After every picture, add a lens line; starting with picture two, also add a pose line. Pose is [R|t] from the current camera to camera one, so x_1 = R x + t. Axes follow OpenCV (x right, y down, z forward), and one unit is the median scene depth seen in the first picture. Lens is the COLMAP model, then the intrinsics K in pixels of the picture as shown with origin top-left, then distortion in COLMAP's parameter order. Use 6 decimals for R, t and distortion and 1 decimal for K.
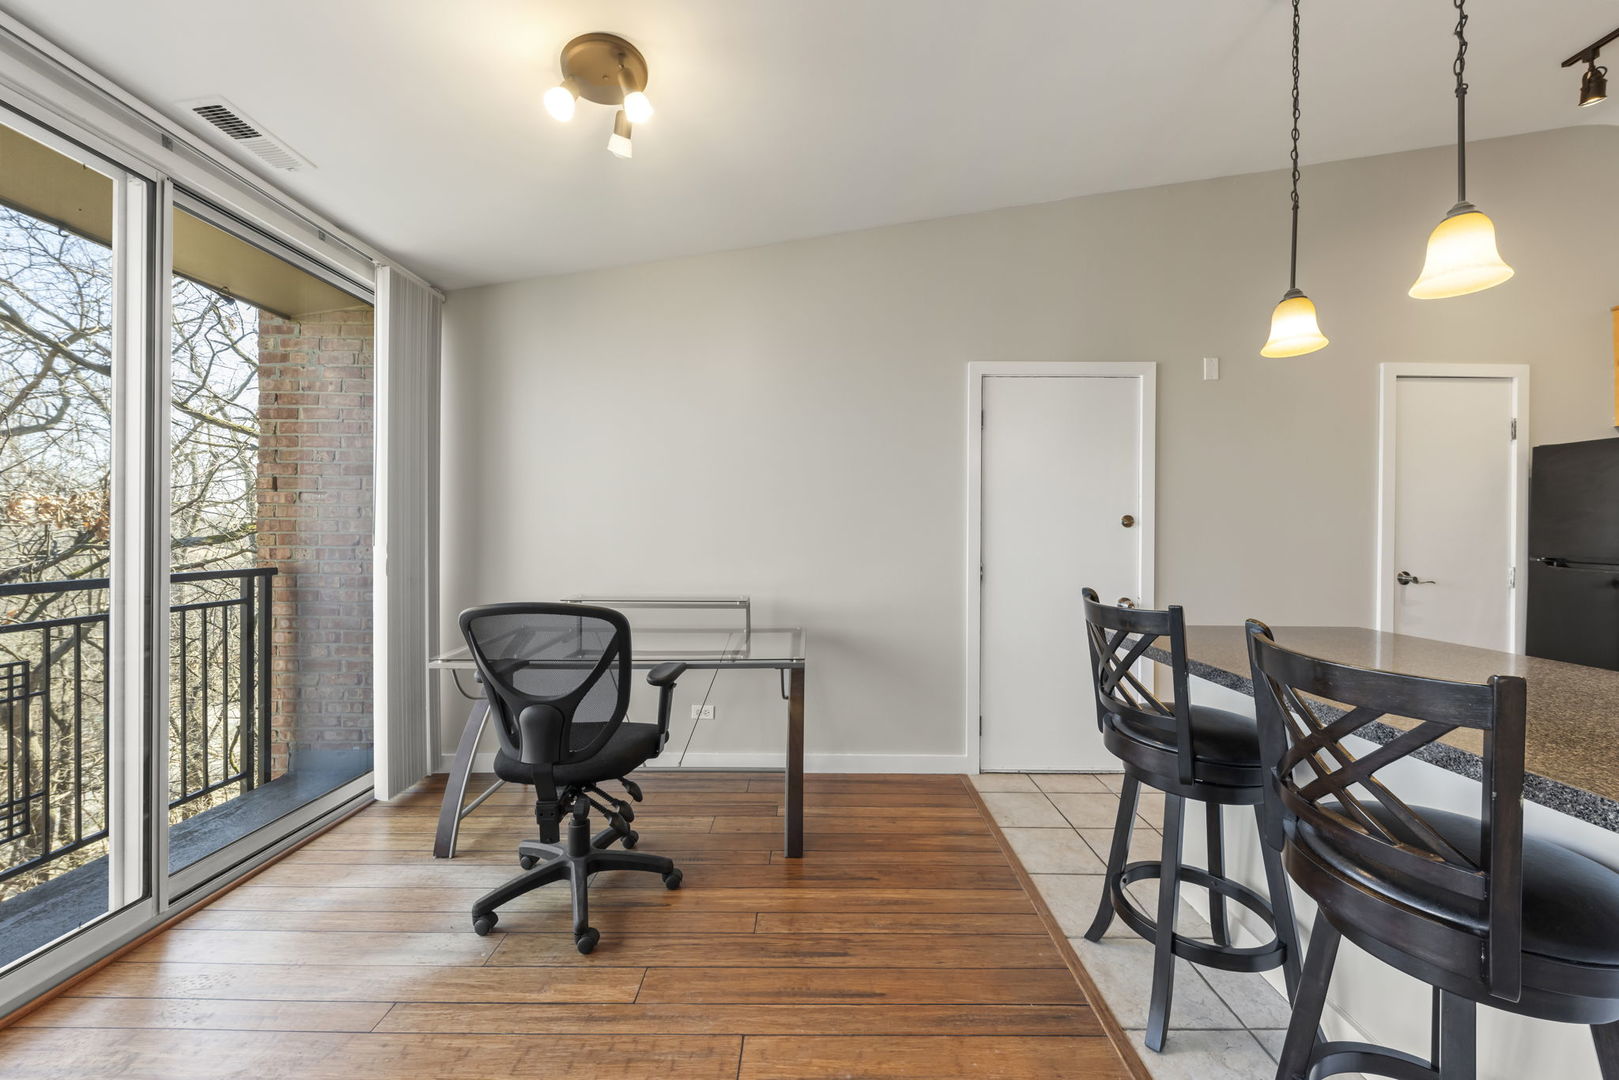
lens RADIAL K [[602.7, 0, 819.8], [0, 602.7, 533.7], [0, 0, 1]] dist [0.008756, -0.000099]
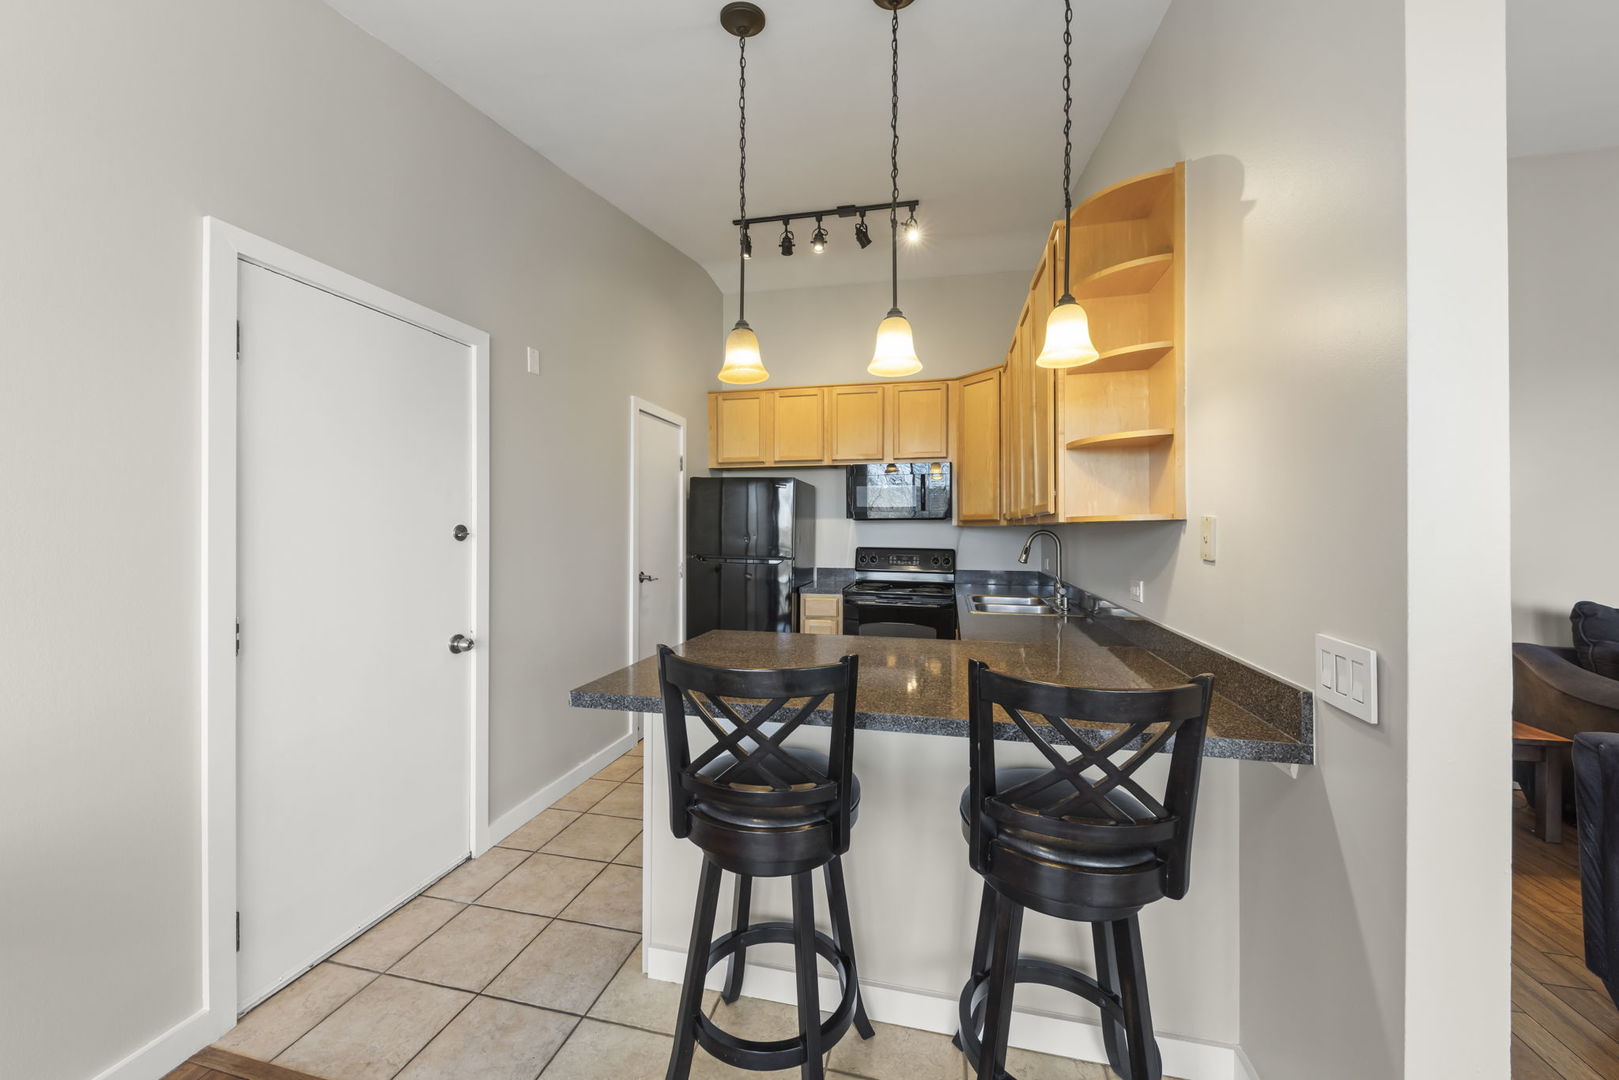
lens RADIAL K [[593.4, 0, 810.3], [0, 593.4, 532.8], [0, 0, 1]] dist [0.007488, -0.000133]
pose [[0.234109, -0.013020, 0.972123, -0.115820], [0.001005, 0.999913, 0.013150, -0.030484], [-0.972210, -0.002102, 0.234101, 0.400322]]
